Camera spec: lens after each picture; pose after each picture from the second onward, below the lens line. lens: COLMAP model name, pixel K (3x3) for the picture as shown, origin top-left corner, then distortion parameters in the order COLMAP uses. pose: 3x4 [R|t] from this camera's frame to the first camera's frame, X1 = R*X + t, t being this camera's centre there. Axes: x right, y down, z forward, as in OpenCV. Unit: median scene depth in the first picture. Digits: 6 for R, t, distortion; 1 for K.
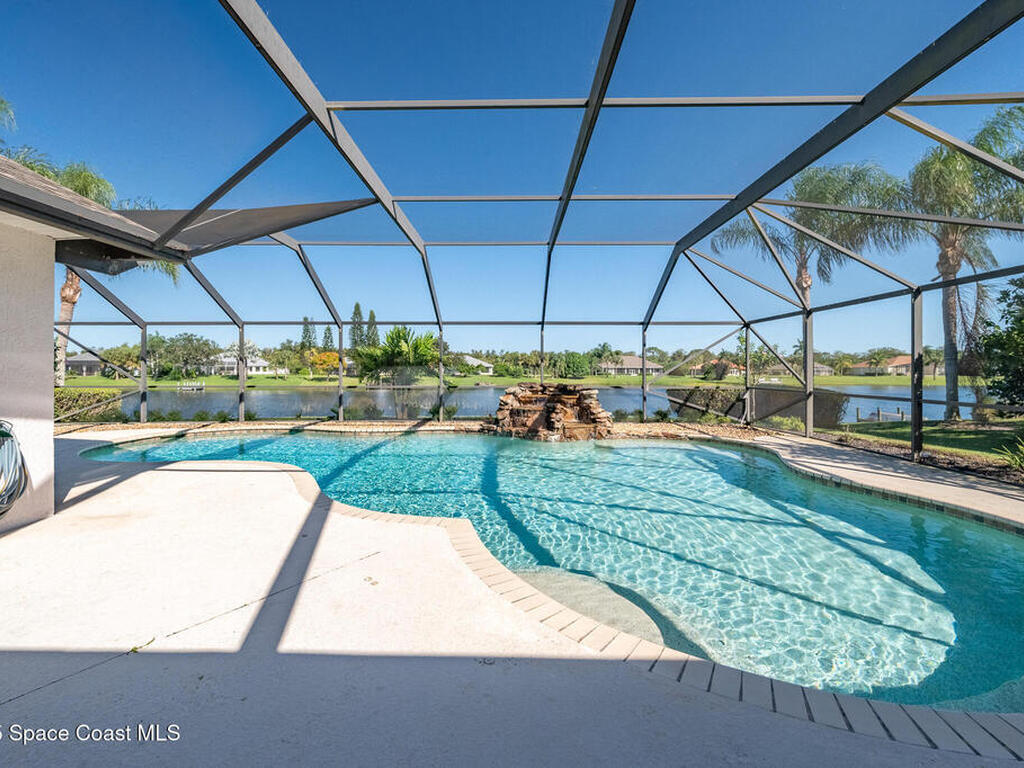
lens RADIAL K [[458.4, 0, 512.0], [0, 458.4, 384.0], [0, 0, 1]] dist [0.001186, 0.000811]
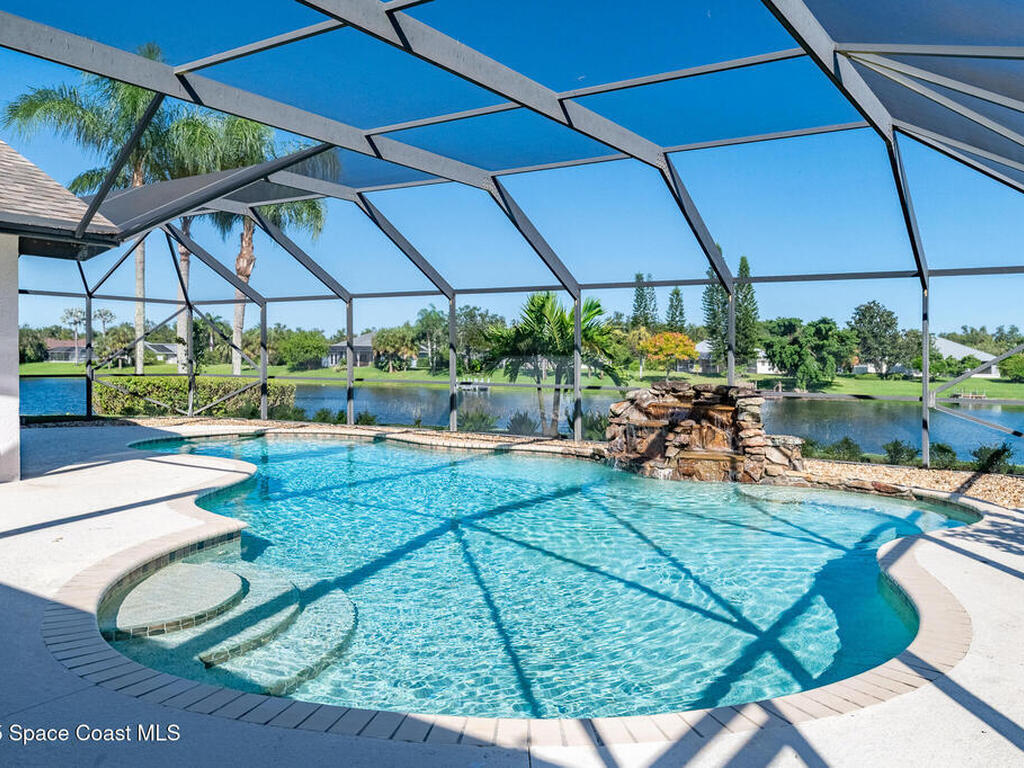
lens RADIAL K [[821.8, 0, 512.0], [0, 821.8, 384.0], [0, 0, 1]] dist [-0.009945, -0.008870]
pose [[0.848162, 0.027033, -0.529047, 0.425043], [-0.030254, 0.999539, 0.002571, 0.002735], [0.528873, 0.013825, 0.848589, -0.022381]]
